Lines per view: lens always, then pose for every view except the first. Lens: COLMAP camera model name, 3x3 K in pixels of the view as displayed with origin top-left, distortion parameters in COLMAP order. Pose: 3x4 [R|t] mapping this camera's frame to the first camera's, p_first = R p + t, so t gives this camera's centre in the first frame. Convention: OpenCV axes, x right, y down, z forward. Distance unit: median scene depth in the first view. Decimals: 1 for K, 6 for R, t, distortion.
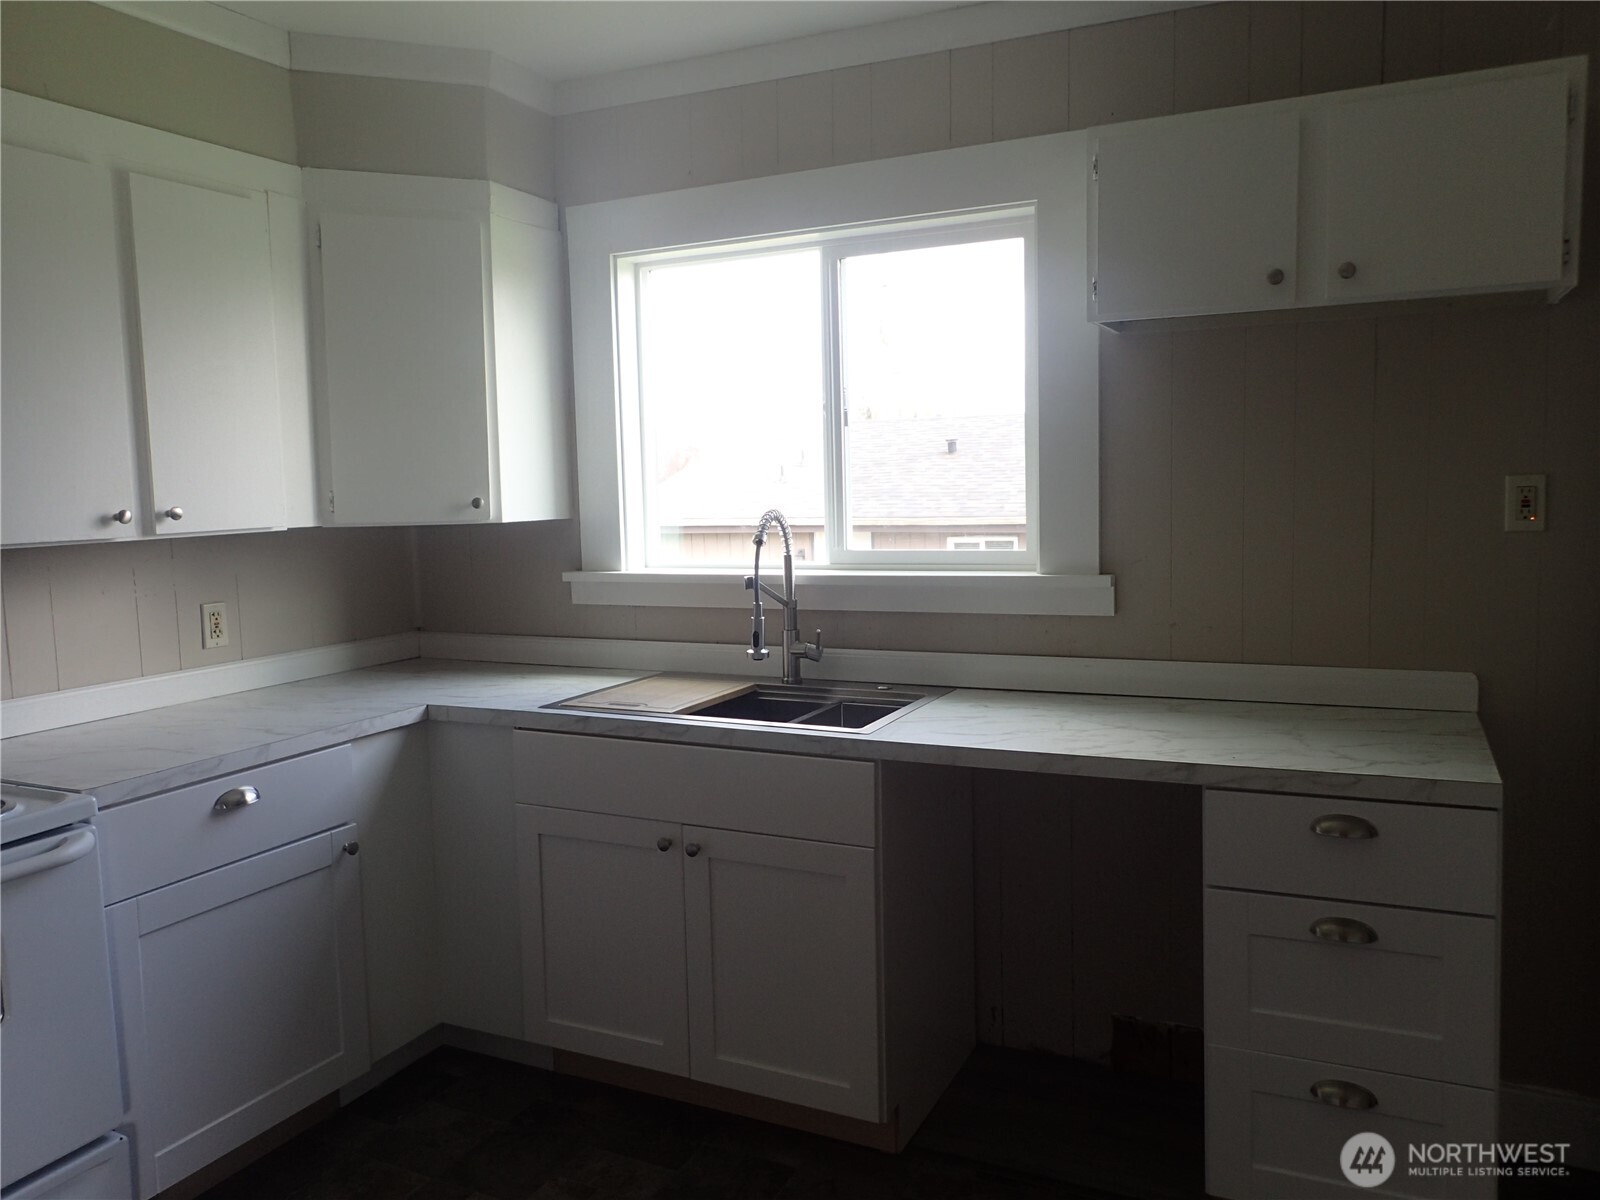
lens RADIAL K [[1189.2, 0, 809.1], [0, 1189.2, 591.3], [0, 0, 1]] dist [0.006035, -0.007005]
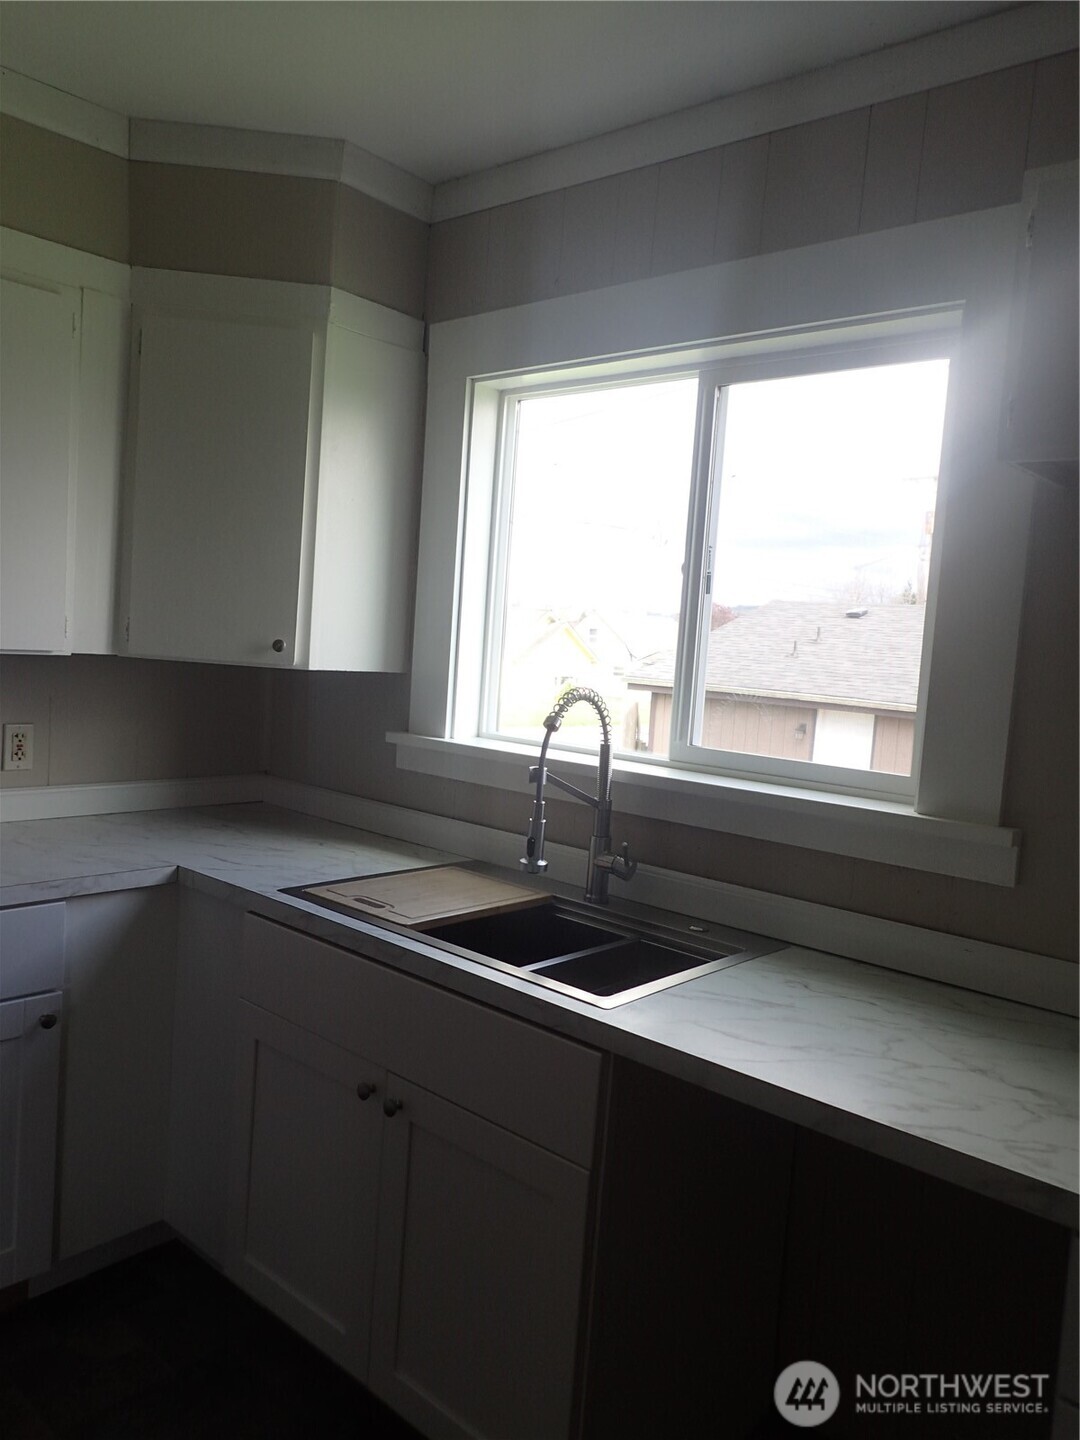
lens RADIAL K [[1070.2, 0, 546.8], [0, 1070.2, 725.0], [0, 0, 1]] dist [0.006035, -0.007005]
pose [[0.957906, 0.111850, -0.264395, 0.138586], [-0.116409, 0.993200, -0.001584, -0.038853], [0.262420, 0.032296, 0.964413, 0.292592]]
